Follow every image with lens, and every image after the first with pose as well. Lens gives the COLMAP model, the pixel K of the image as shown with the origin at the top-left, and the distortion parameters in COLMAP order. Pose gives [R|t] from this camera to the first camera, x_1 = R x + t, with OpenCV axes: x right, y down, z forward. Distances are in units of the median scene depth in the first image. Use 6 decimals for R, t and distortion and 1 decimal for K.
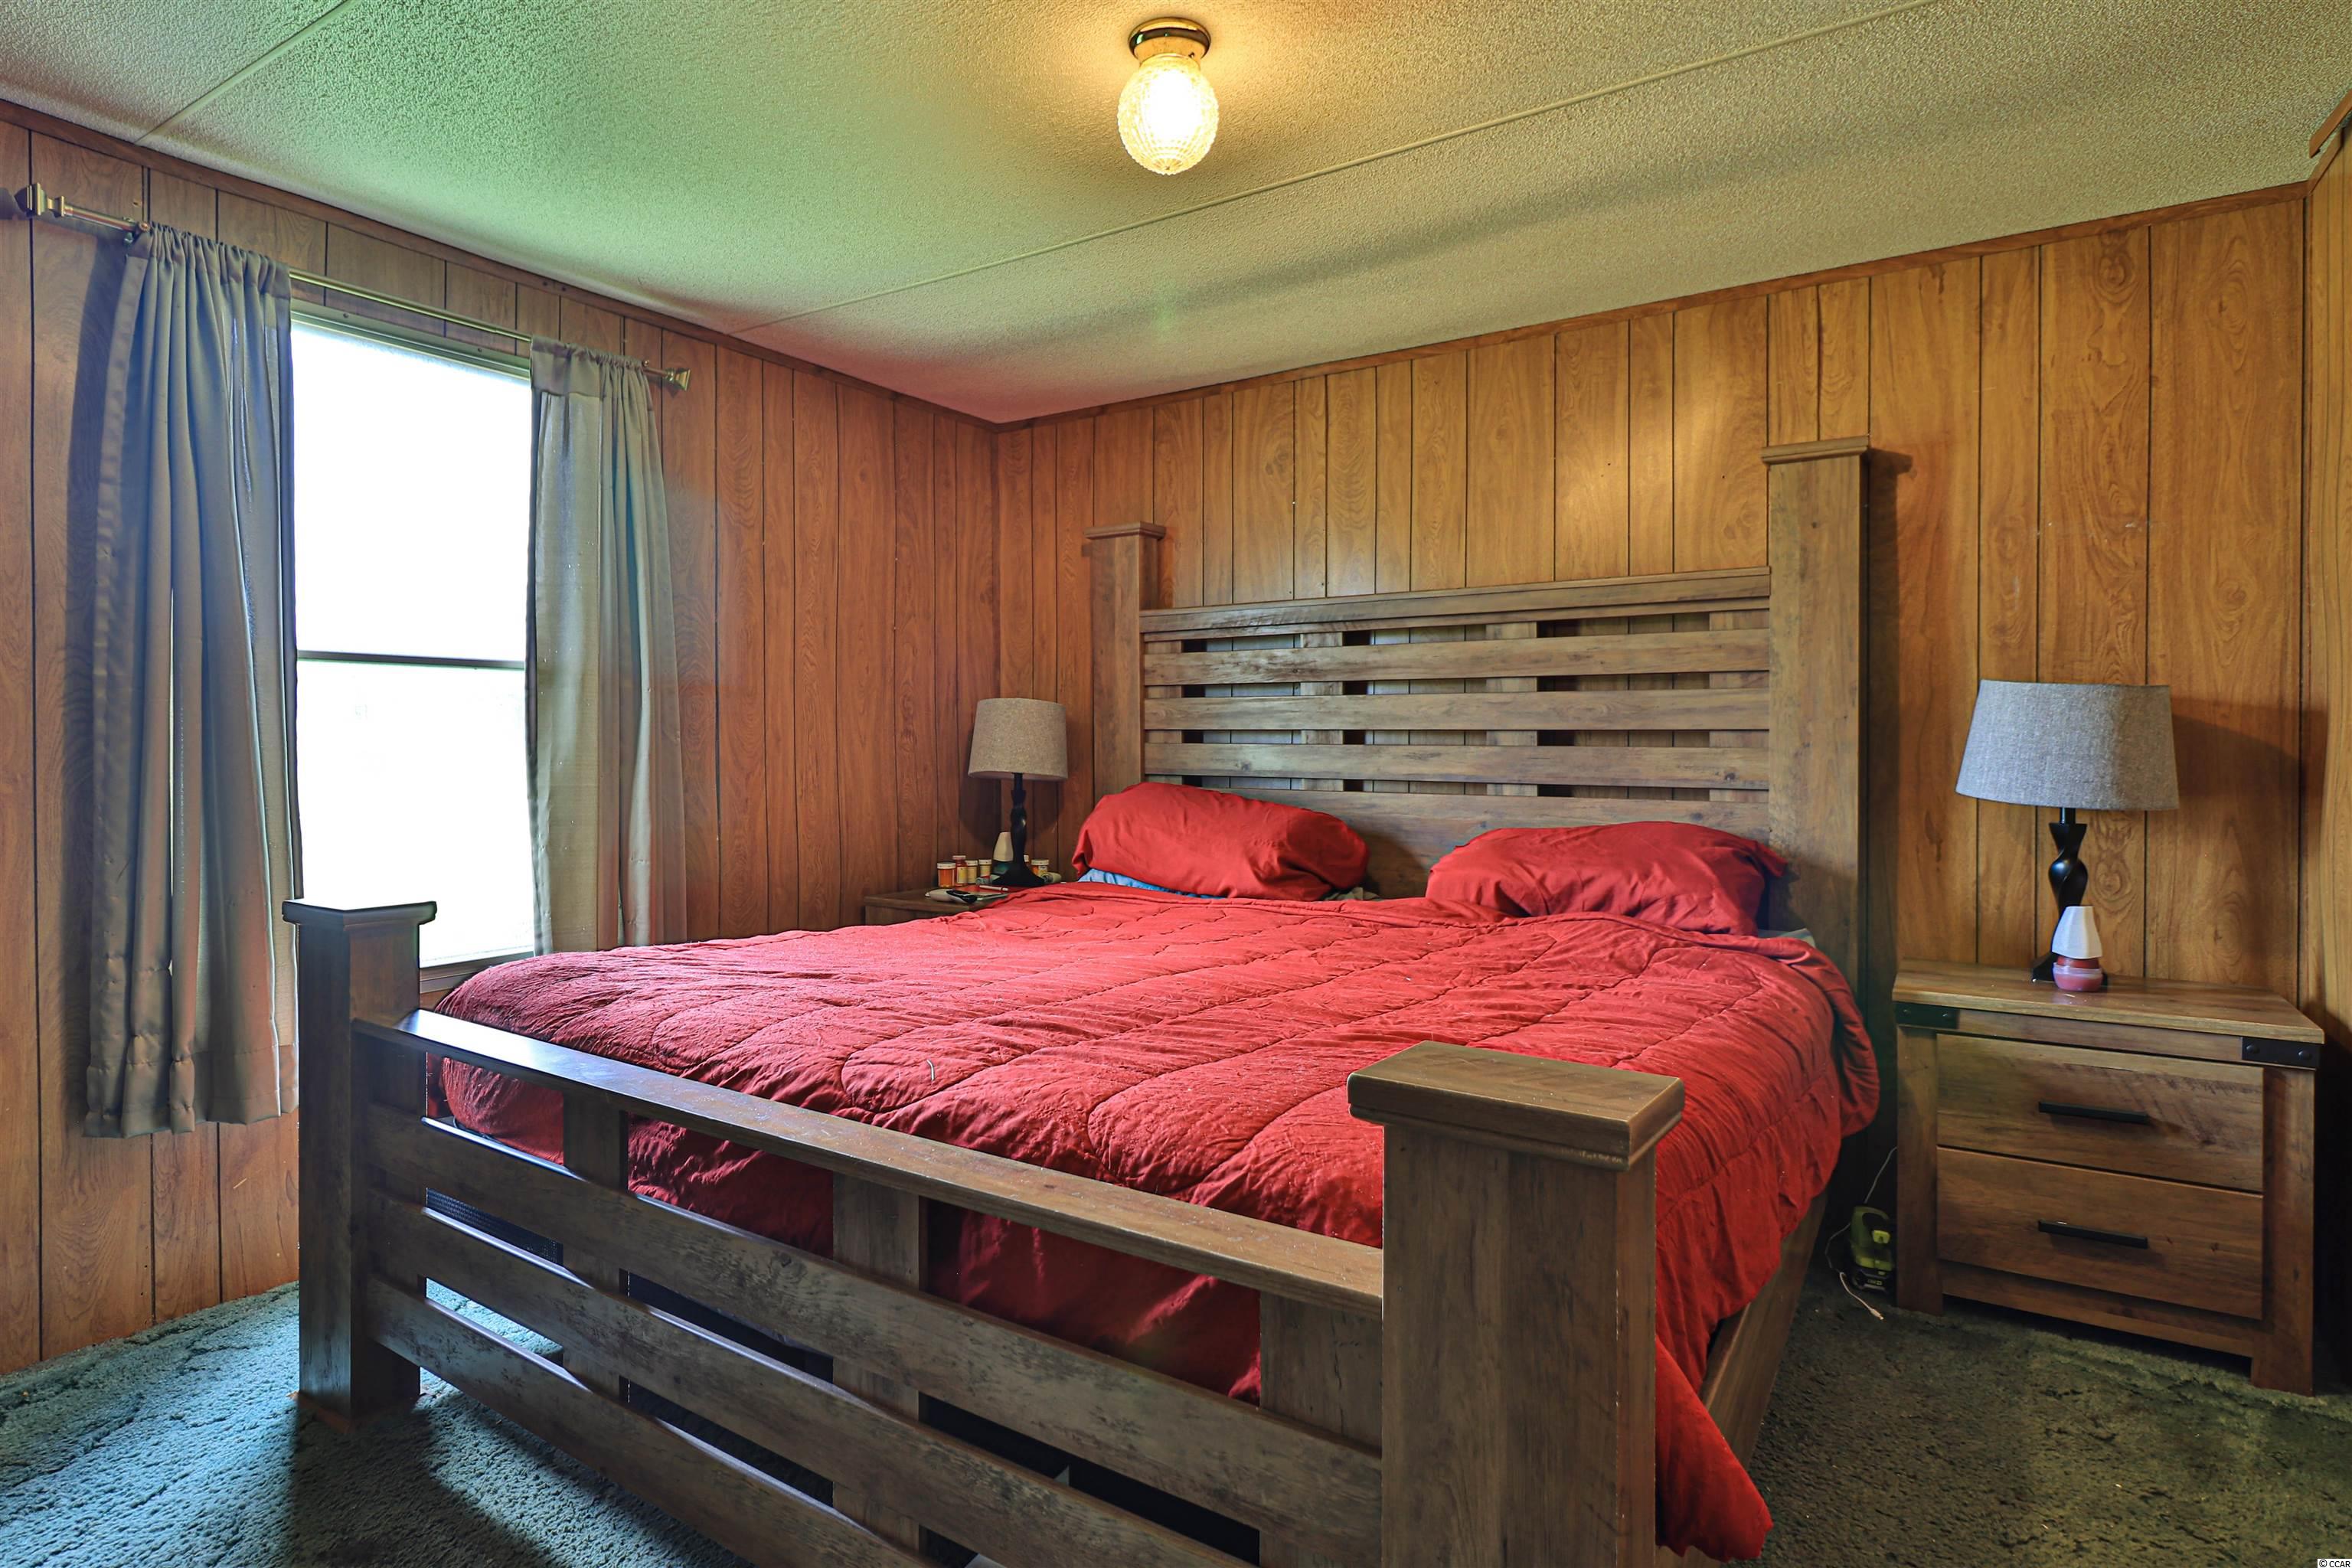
lens RADIAL K [[1232.3, 0, 1152.4], [0, 1232.3, 750.7], [0, 0, 1]] dist [-0.000076, -0.001658]
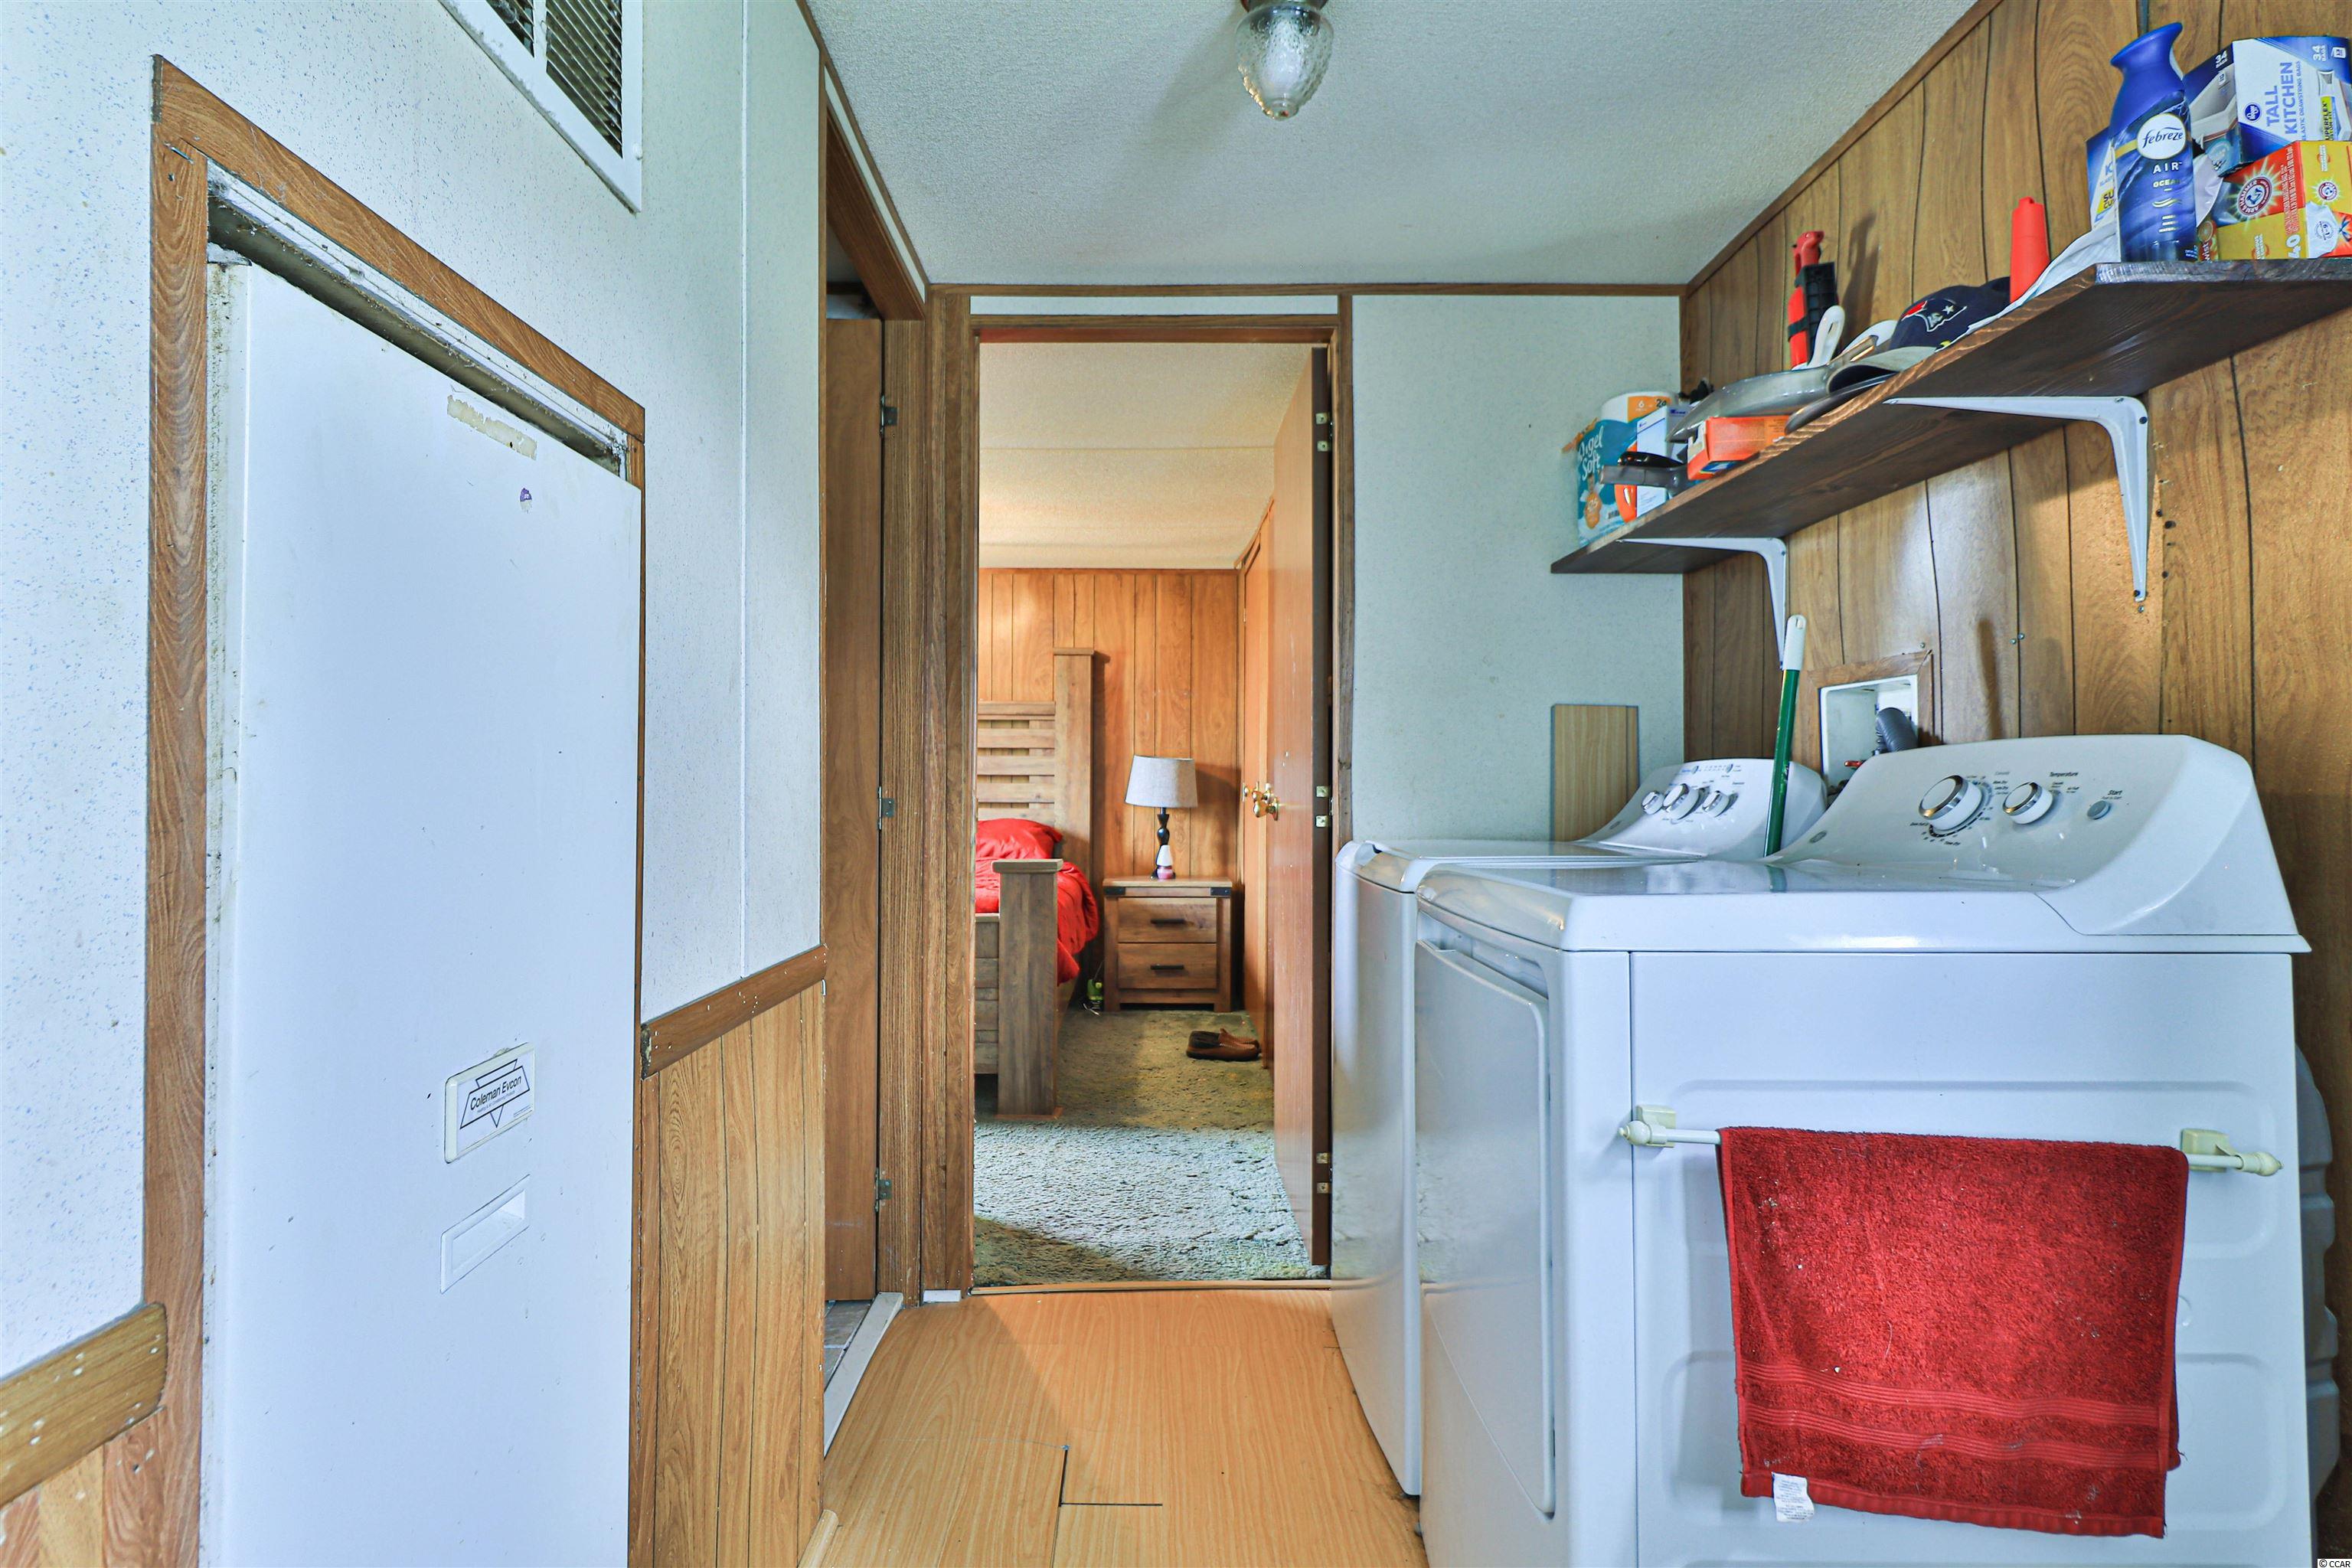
lens RADIAL K [[1232.3, 0, 1173.7], [0, 1232.3, 764.8], [0, 0, 1]] dist [-0.000076, -0.001658]
pose [[0.825854, 0.008544, 0.563819, -0.577103], [-0.000418, 0.999894, -0.014539, -0.003881], [-0.563884, 0.011771, 0.825770, -0.956785]]
